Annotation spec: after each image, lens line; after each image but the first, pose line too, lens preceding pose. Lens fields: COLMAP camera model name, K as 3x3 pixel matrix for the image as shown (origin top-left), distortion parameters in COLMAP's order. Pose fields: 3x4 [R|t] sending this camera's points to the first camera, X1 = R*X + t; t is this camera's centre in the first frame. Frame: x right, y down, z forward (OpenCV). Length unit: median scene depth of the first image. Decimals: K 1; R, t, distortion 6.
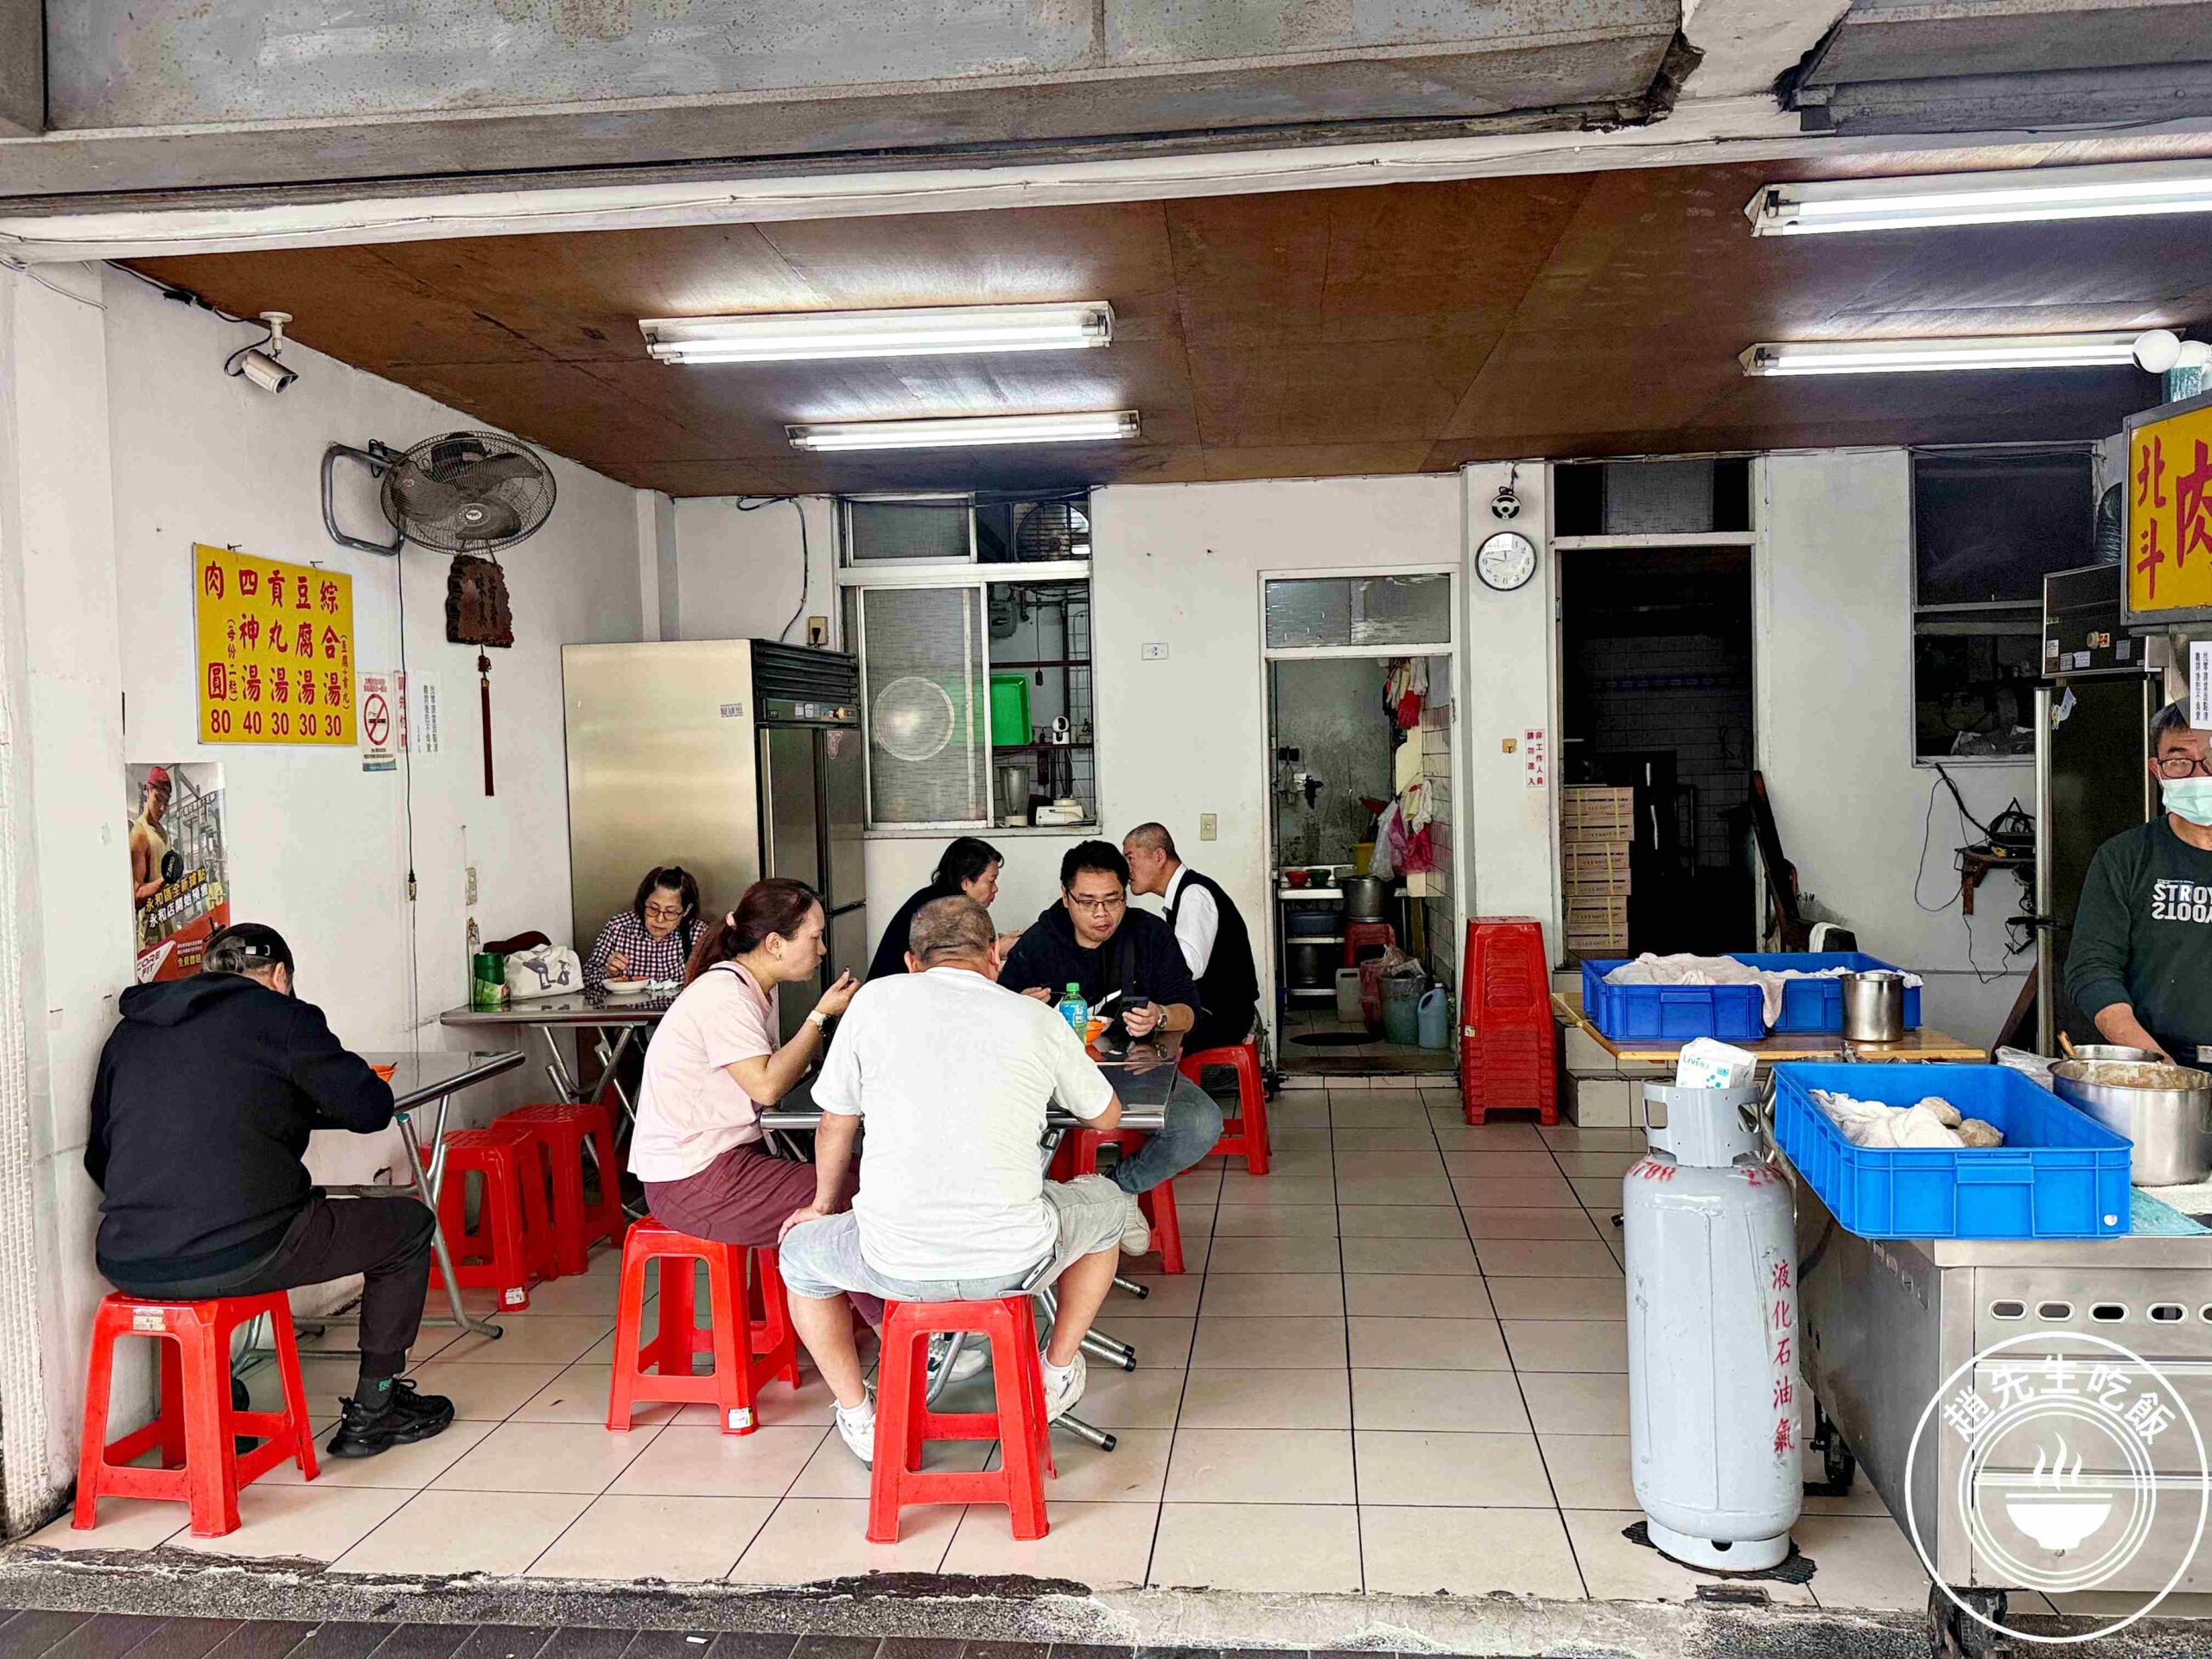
lens RADIAL K [[1773.3, 0, 1106.0], [0, 1773.3, 829.5], [0, 0, 1]] dist [0.068966, -0.153727]
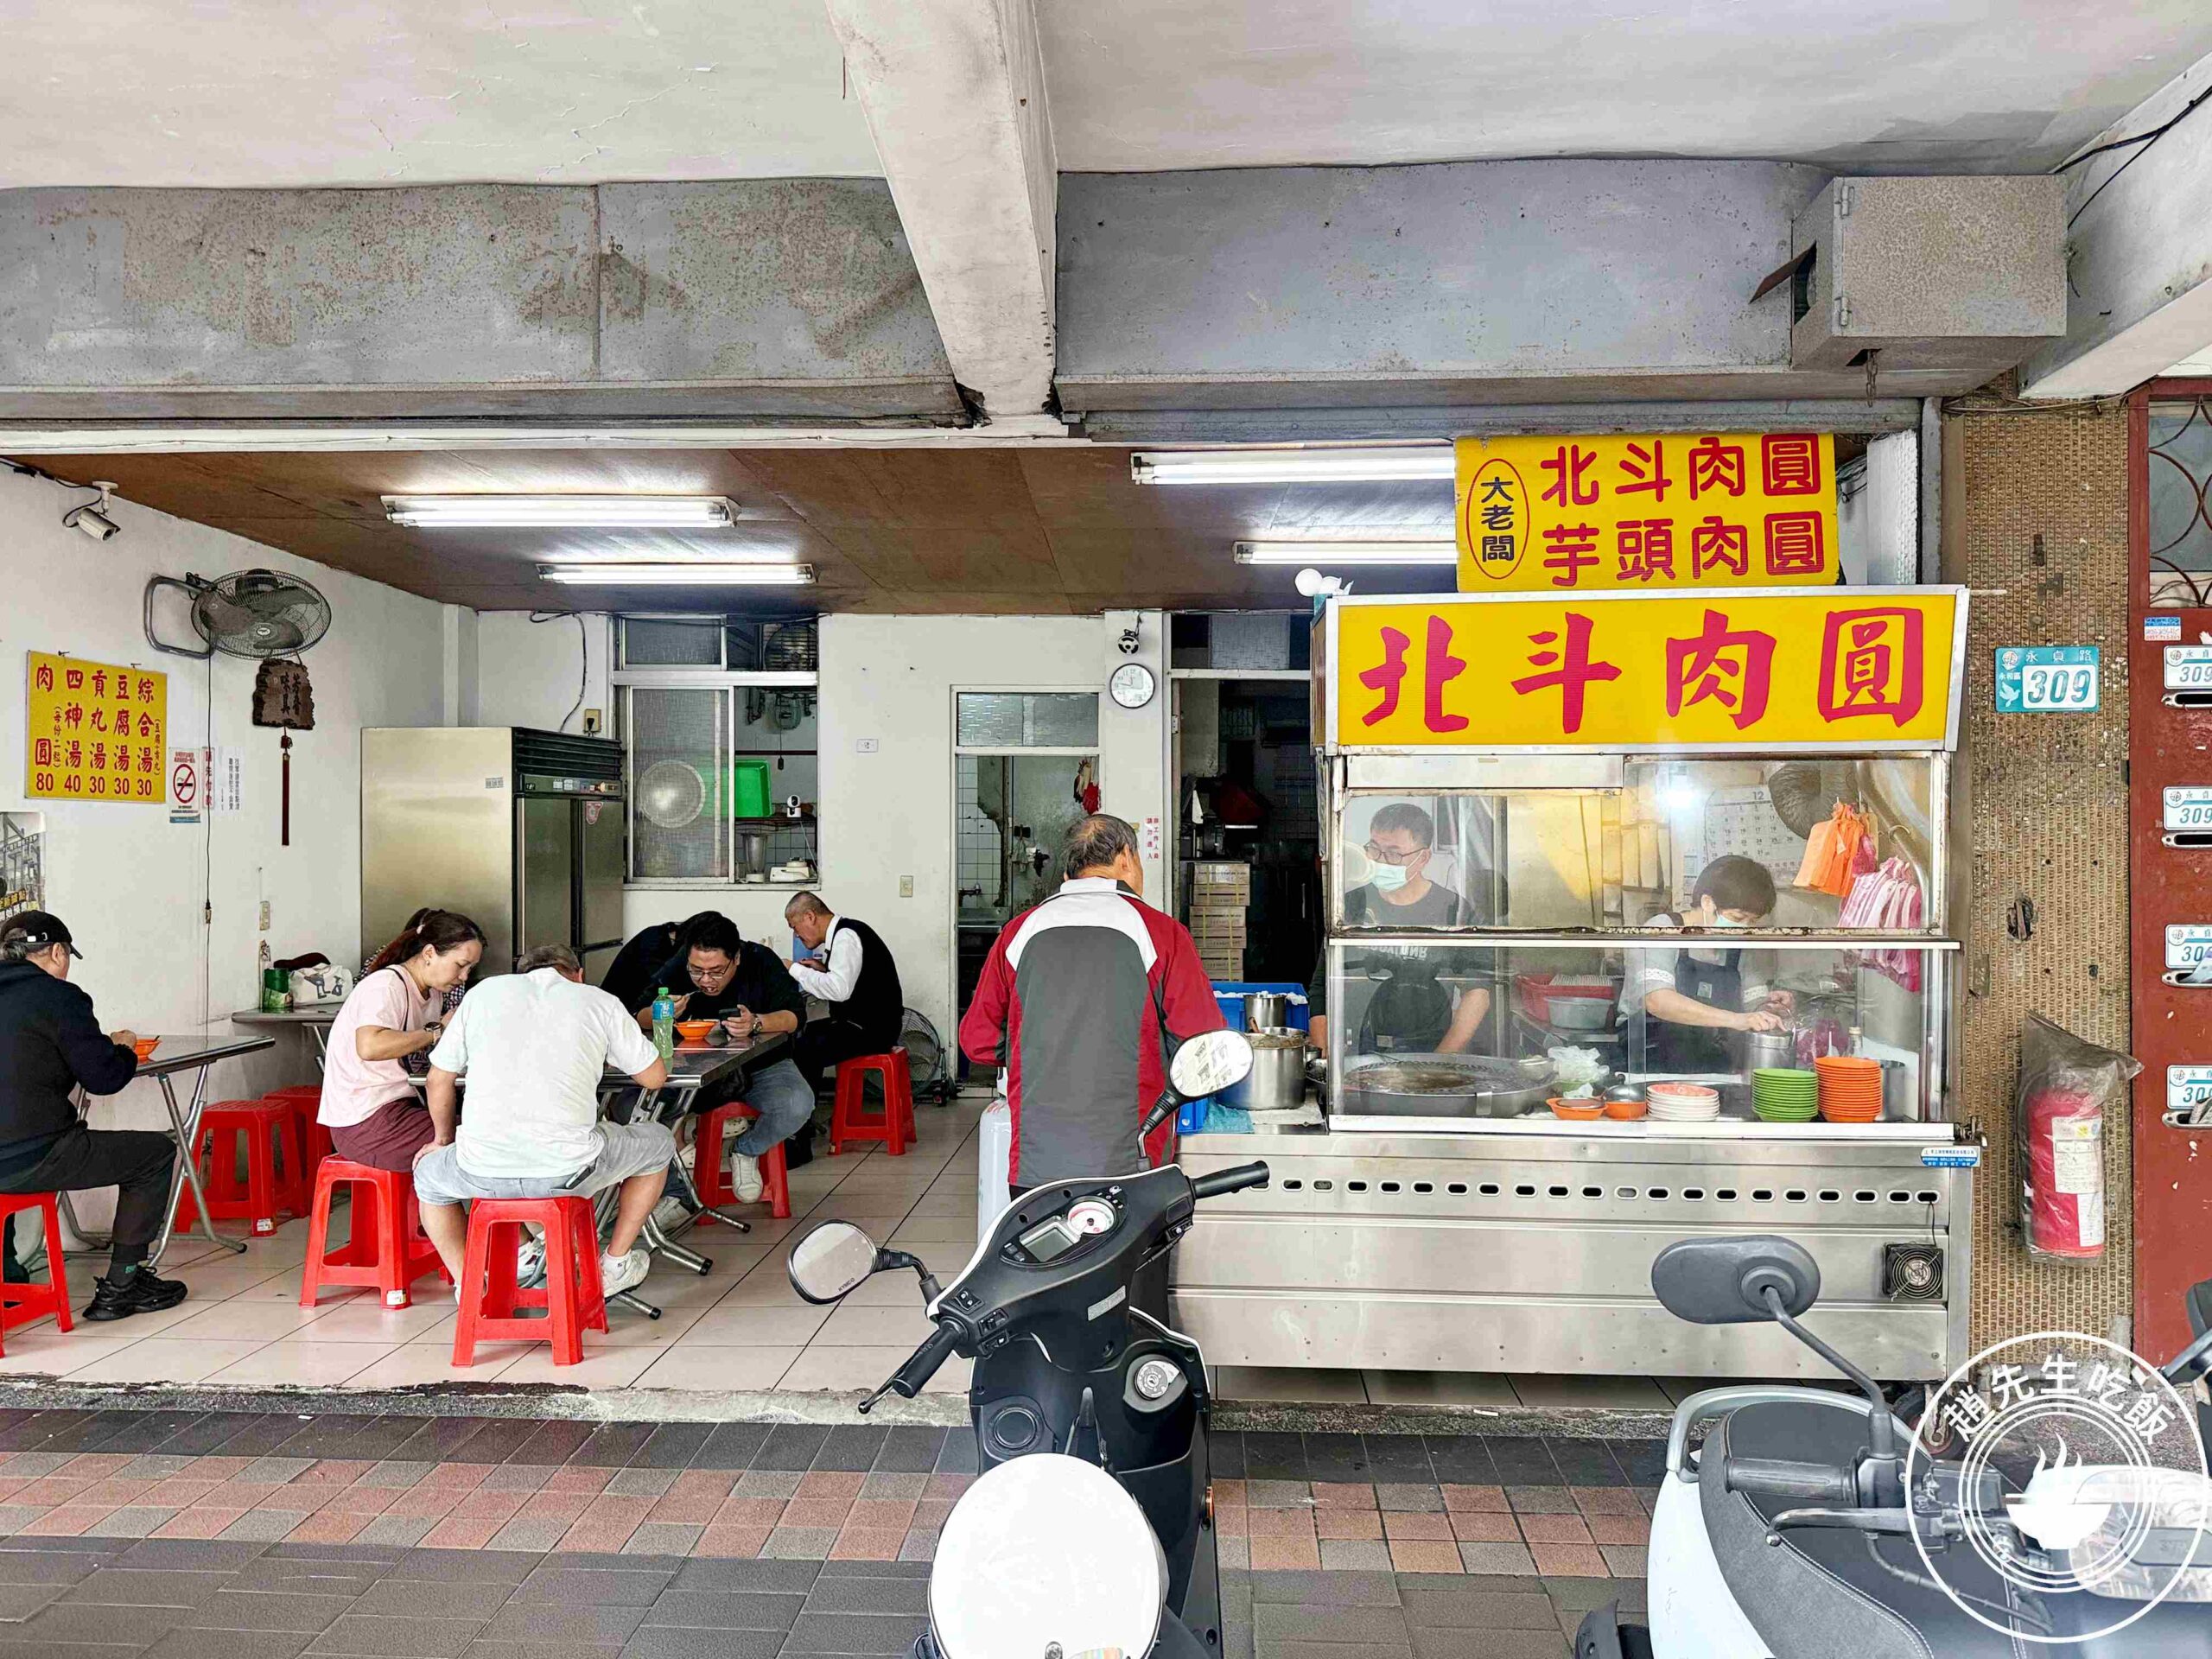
lens RADIAL K [[1567.6, 0, 1106.0], [0, 1567.6, 829.5], [0, 0, 1]] dist [-0.033666, -0.004236]
pose [[0.995571, 0.026733, 0.090130, 0.179571], [-0.022753, 0.998733, -0.044896, 0.008215], [-0.091216, 0.042646, 0.994918, -0.206017]]
